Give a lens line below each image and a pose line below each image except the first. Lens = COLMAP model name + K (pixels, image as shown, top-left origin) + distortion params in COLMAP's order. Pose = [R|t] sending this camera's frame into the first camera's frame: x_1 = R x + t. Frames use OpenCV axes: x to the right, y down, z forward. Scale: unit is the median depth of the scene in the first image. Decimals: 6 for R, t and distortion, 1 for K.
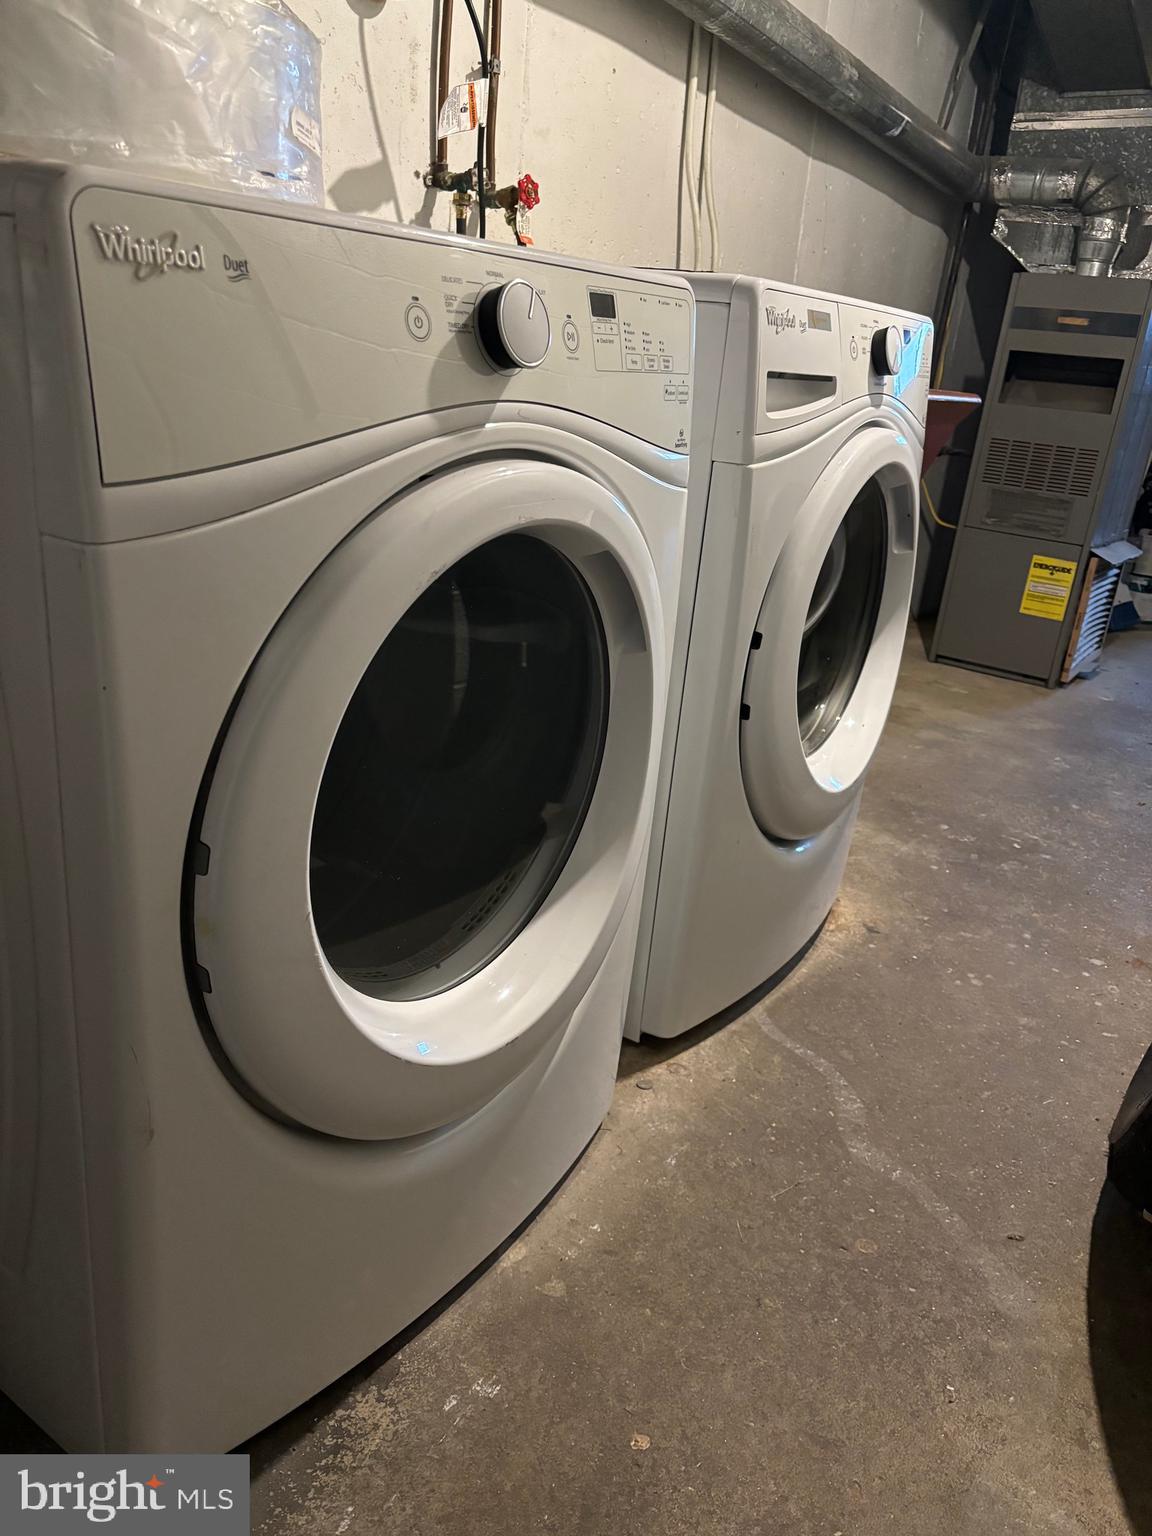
lens RADIAL K [[1162.5, 0, 588.7], [0, 1162.5, 767.9], [0, 0, 1]] dist [0.054821, -0.048865]
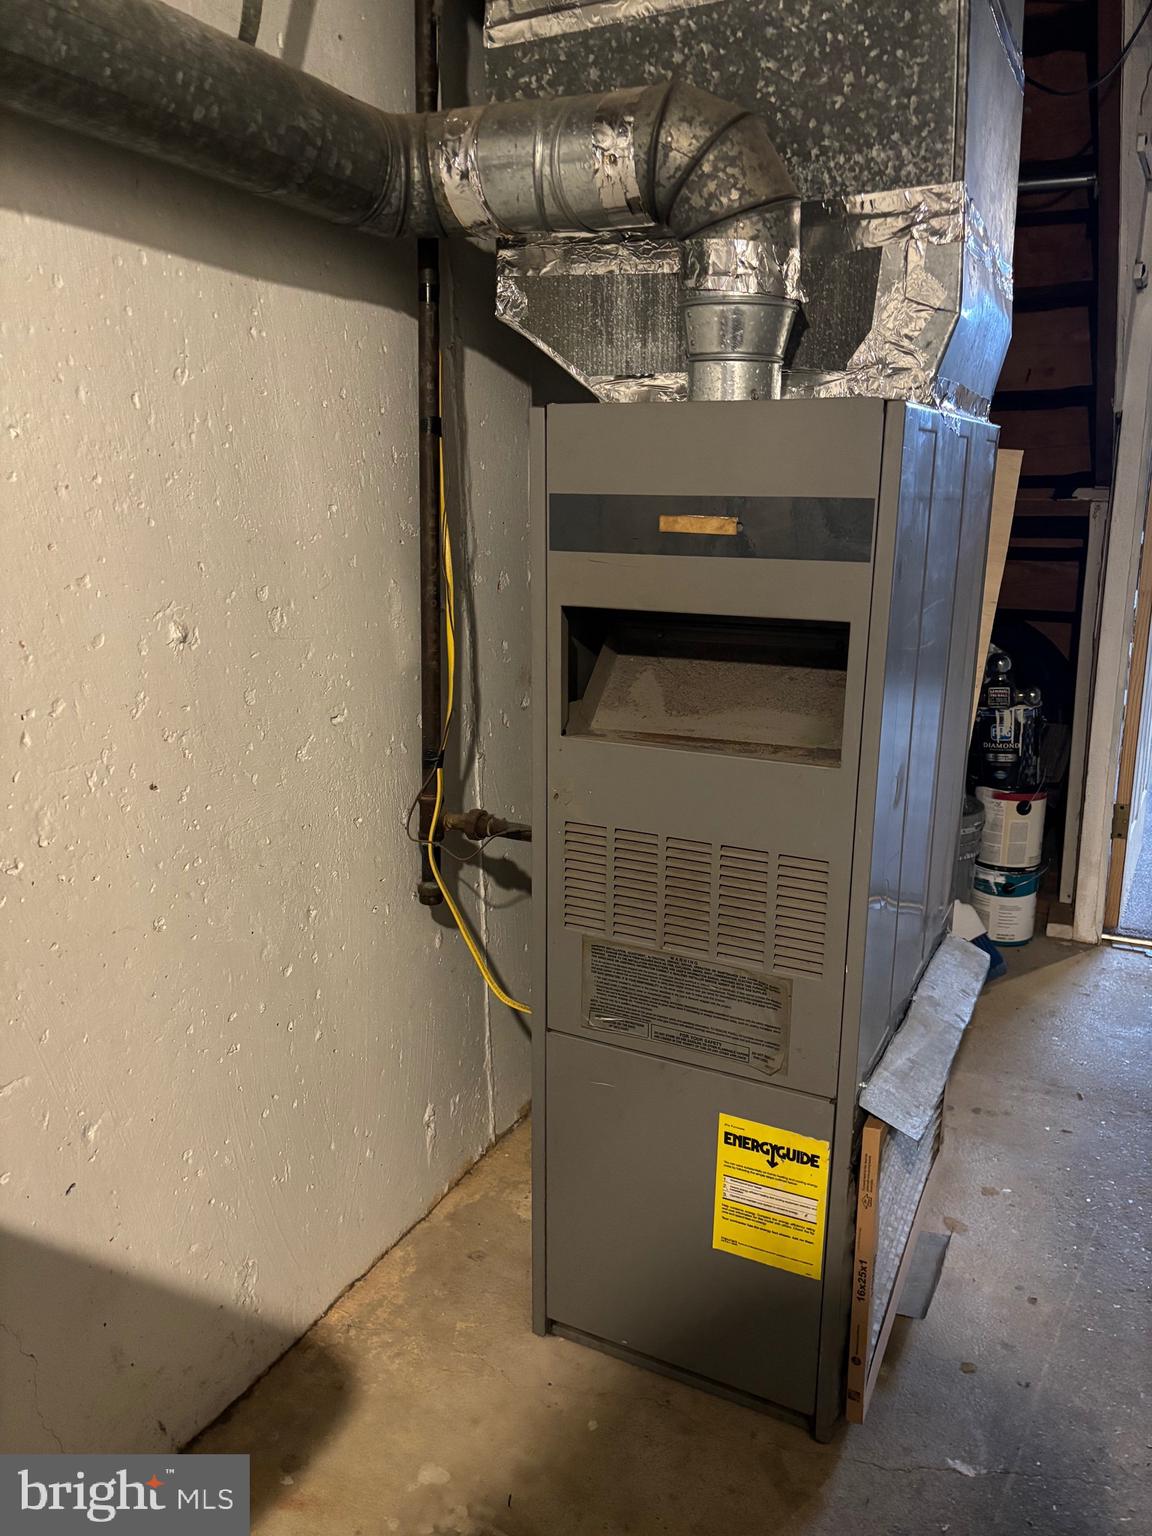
lens RADIAL K [[1162.5, 0, 562.8], [0, 1162.5, 766.2], [0, 0, 1]] dist [0.054821, -0.048865]
pose [[0.988681, -0.128617, 0.077249, 0.329331], [0.134303, 0.988206, -0.073566, -0.283184], [-0.066876, 0.083109, 0.994294, 0.647964]]
